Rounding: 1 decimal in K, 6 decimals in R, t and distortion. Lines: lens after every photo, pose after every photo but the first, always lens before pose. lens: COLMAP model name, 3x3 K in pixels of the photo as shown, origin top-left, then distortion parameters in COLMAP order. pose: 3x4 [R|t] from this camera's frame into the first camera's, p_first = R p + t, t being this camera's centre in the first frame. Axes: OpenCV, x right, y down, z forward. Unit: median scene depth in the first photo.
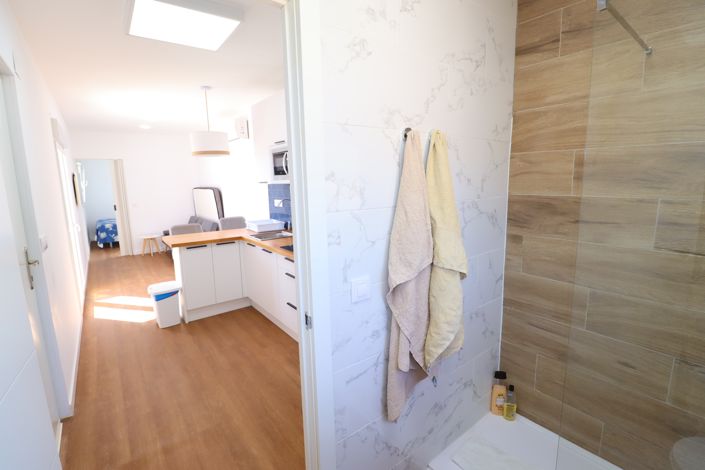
lens RADIAL K [[333.4, 0, 346.9], [0, 333.4, 239.1], [0, 0, 1]] dist [-0.020405, -0.004334]
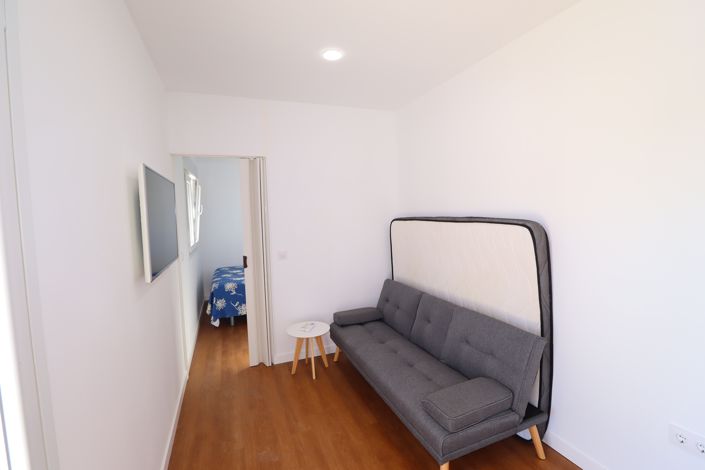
lens RADIAL K [[333.4, 0, 353.0], [0, 333.4, 237.4], [0, 0, 1]] dist [-0.020405, -0.004334]
pose [[0.960068, 0.013342, -0.279448, -0.380748], [-0.038152, 0.995774, -0.083533, -0.084592], [0.277153, 0.090859, 0.956520, 0.528260]]
